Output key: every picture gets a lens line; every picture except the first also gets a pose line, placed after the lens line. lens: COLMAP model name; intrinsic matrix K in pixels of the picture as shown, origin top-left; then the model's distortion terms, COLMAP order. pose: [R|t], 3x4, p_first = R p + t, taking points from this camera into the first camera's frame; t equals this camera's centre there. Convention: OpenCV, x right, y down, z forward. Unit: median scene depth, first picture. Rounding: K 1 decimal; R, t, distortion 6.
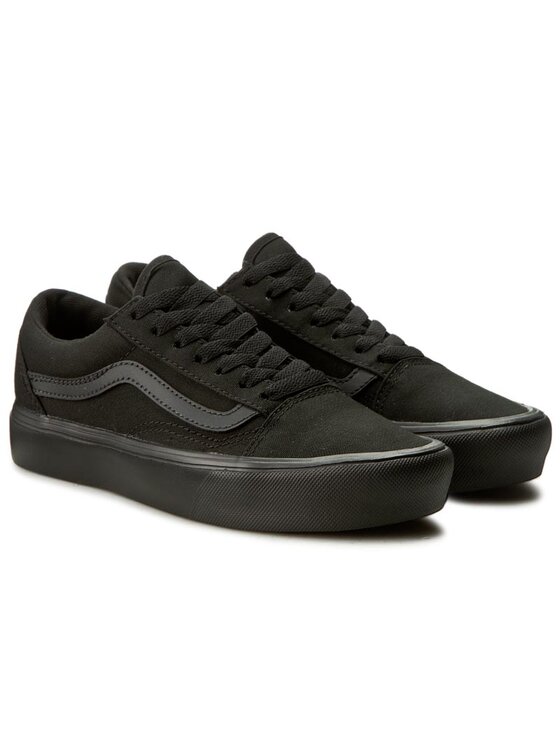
lens RADIAL K [[3547.2, 0, 279.4], [0, 3547.2, 370.9], [0, 0, 1]] dist [0.596380, 0.000000]
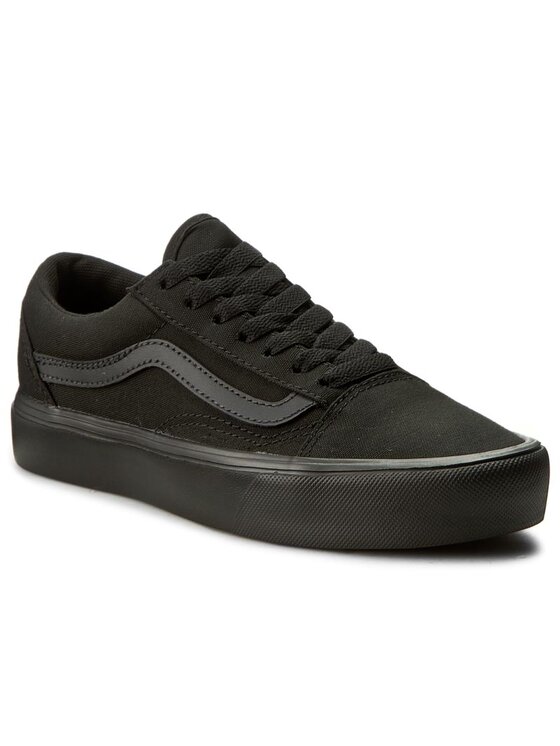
lens RADIAL K [[3547.2, 0, 279.9], [0, 3547.2, 375.0], [0, 0, 1]] dist [0.596380, 0.000000]
pose [[0.999918, -0.000822, -0.012757, -0.003856], [0.000775, 0.999993, -0.003707, 0.008328], [0.012760, 0.003697, 0.999912, 0.184006]]
